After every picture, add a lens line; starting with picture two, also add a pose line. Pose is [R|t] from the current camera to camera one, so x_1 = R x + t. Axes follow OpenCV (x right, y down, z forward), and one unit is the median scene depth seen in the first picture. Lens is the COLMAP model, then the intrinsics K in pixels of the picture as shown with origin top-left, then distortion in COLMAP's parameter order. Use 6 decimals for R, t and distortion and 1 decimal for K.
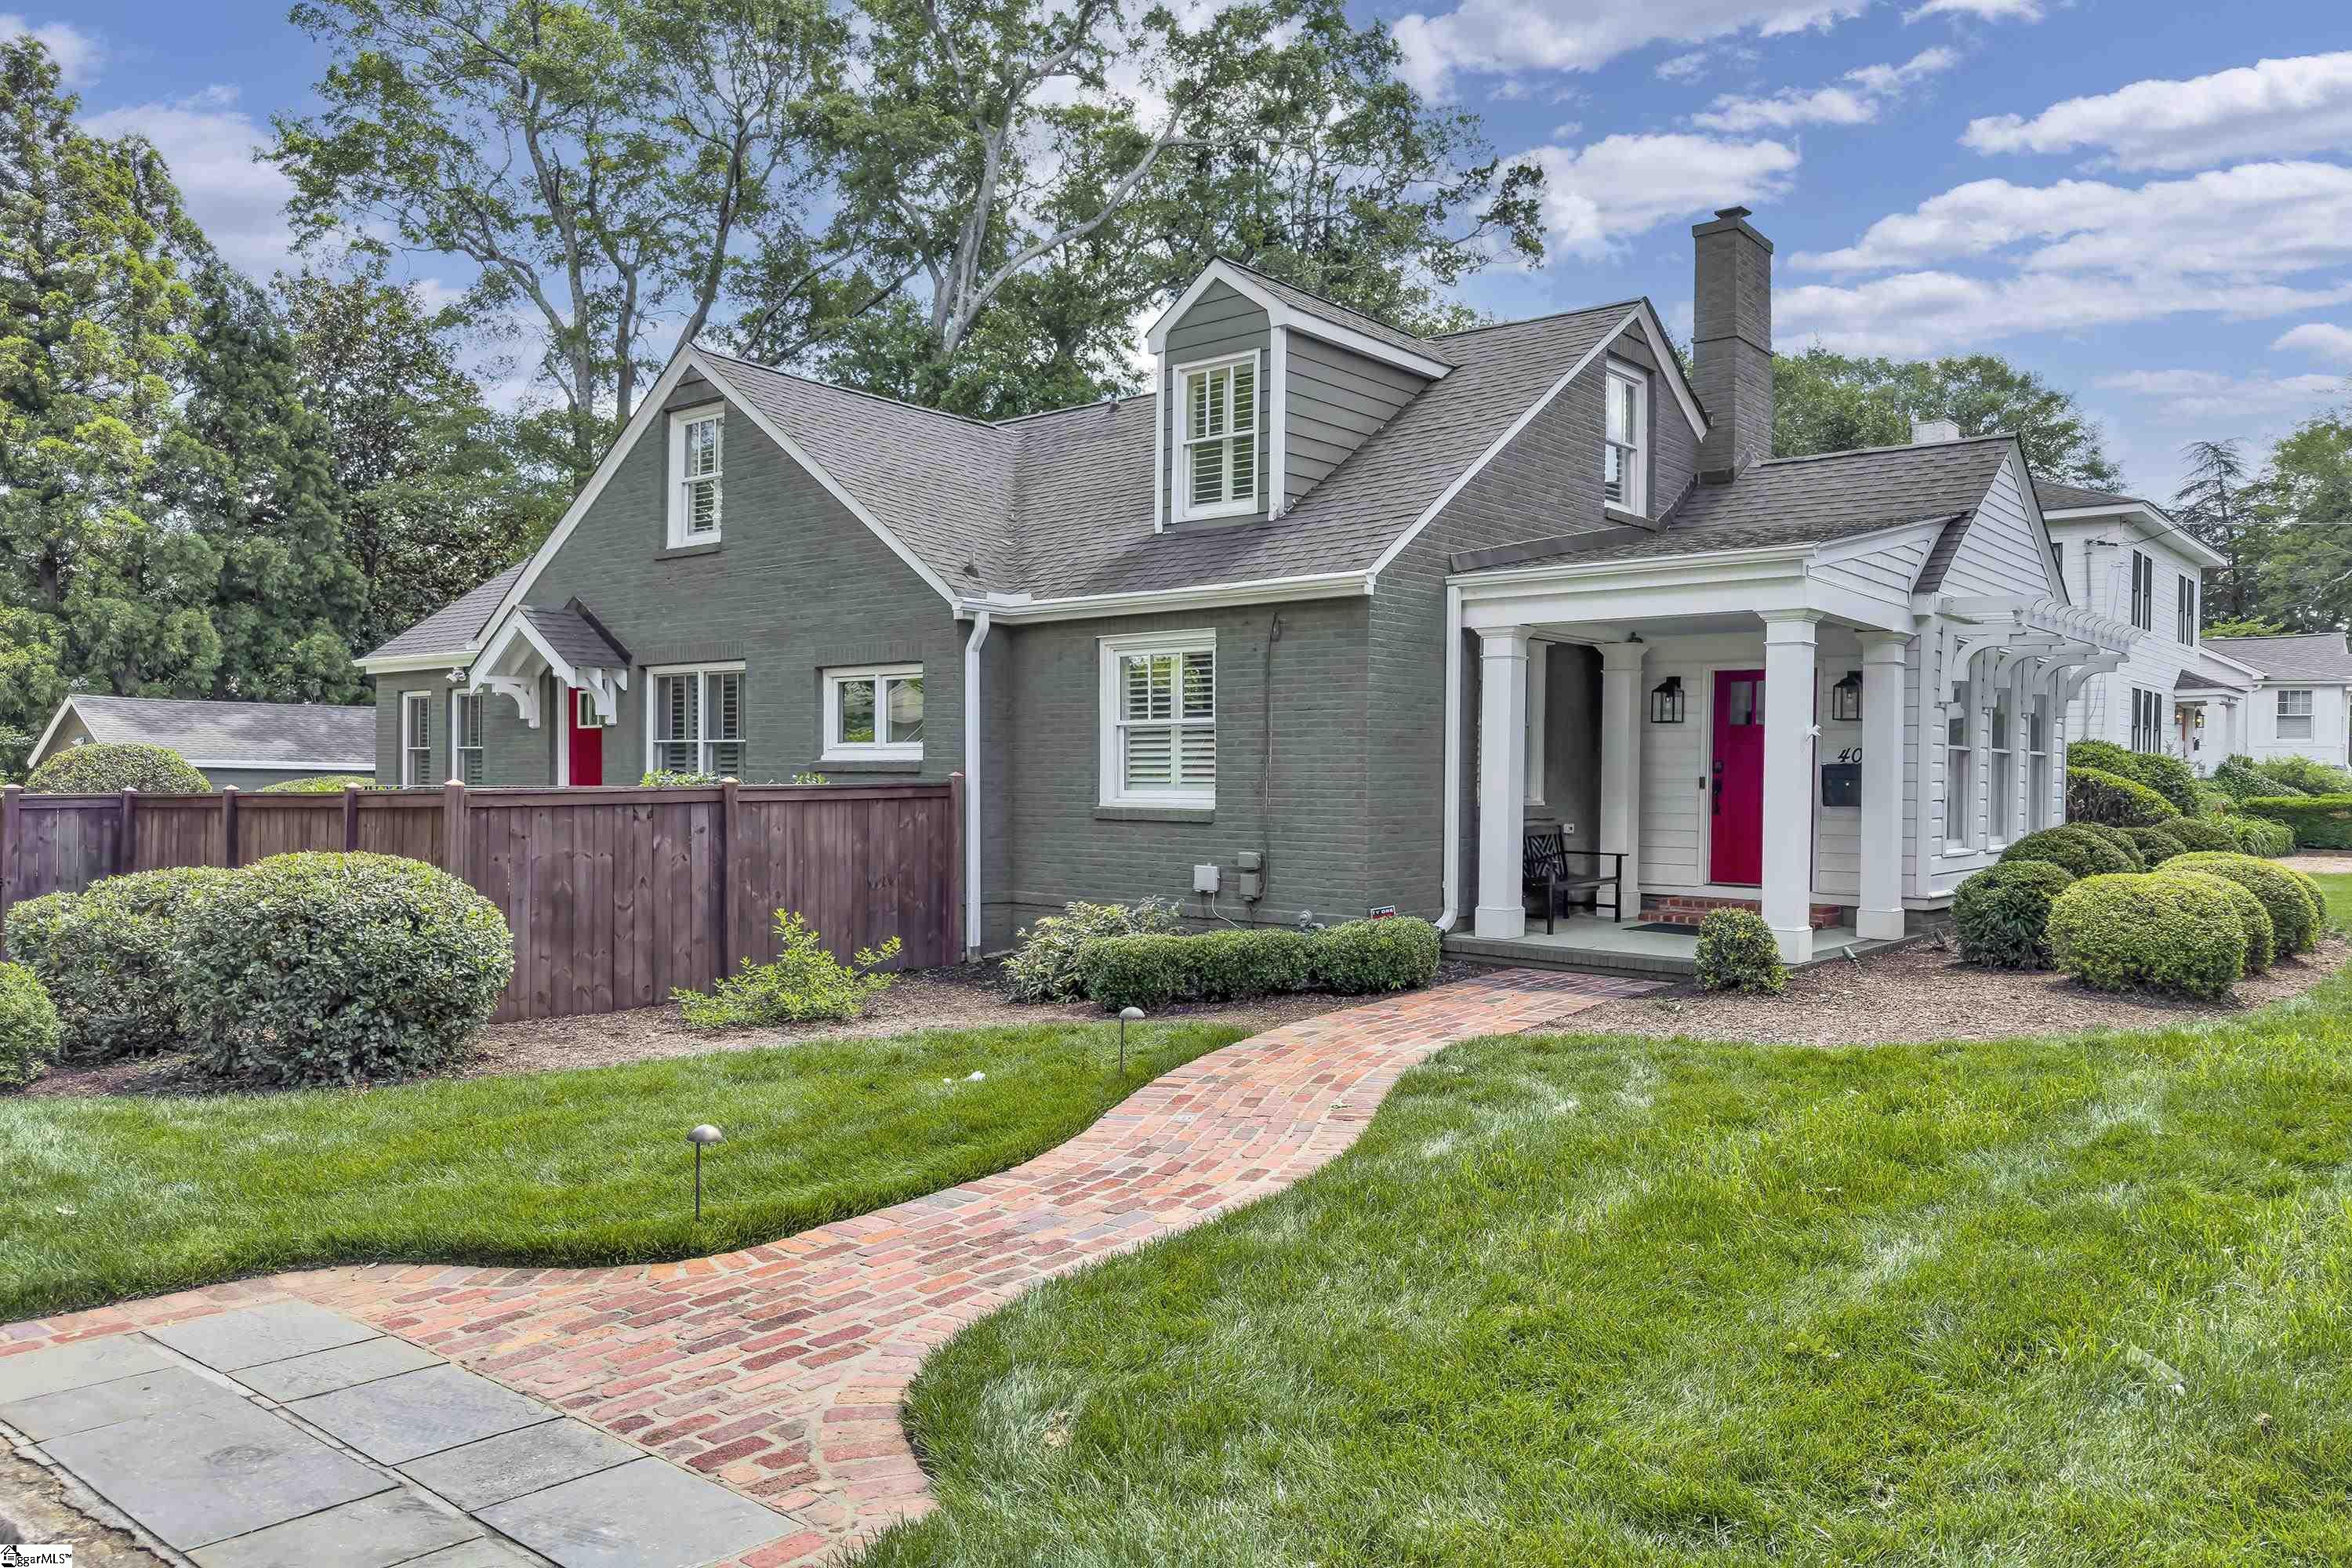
lens RADIAL K [[1671.0, 0, 1175.4], [0, 1671.0, 794.8], [0, 0, 1]] dist [-0.018822, 0.022910]
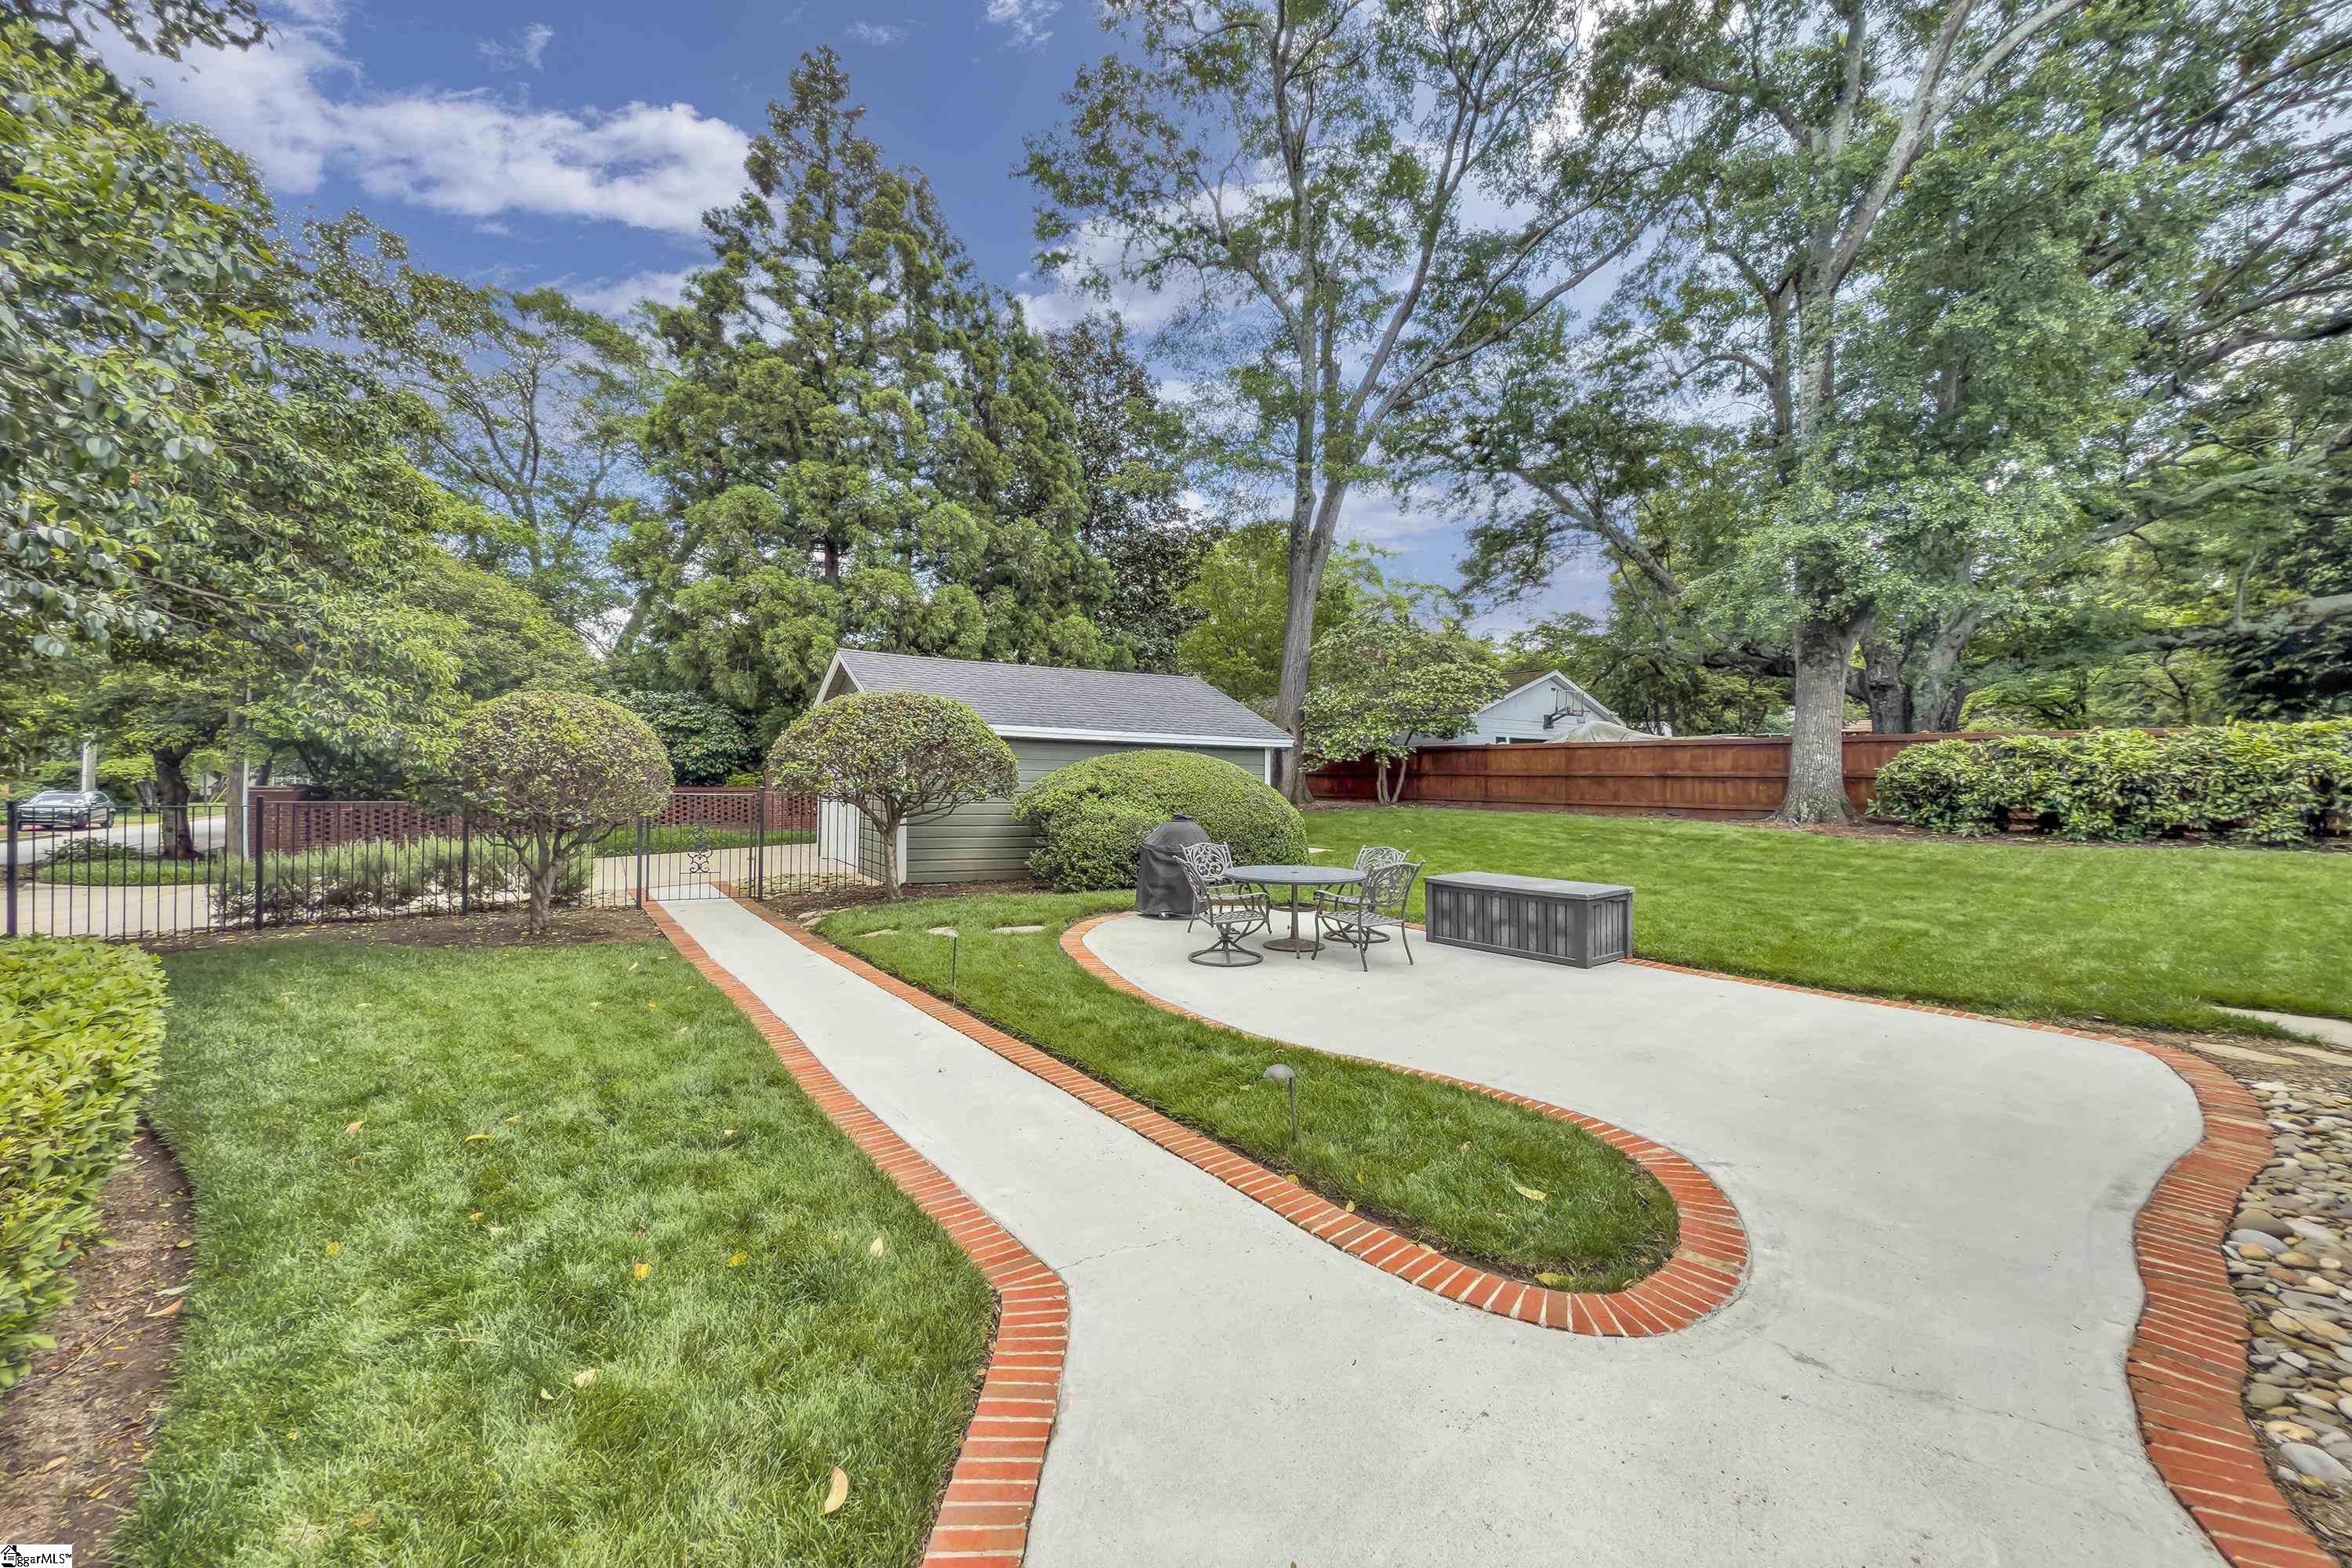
lens RADIAL K [[939.7, 0, 1179.5], [0, 939.7, 765.9], [0, 0, 1]] dist [-0.003502, 0.000736]
pose [[0.965902, 0.001170, -0.258906, -0.888990], [-0.006705, 0.999767, -0.020495, 0.009886], [0.258822, 0.021532, 0.965685, 1.389627]]
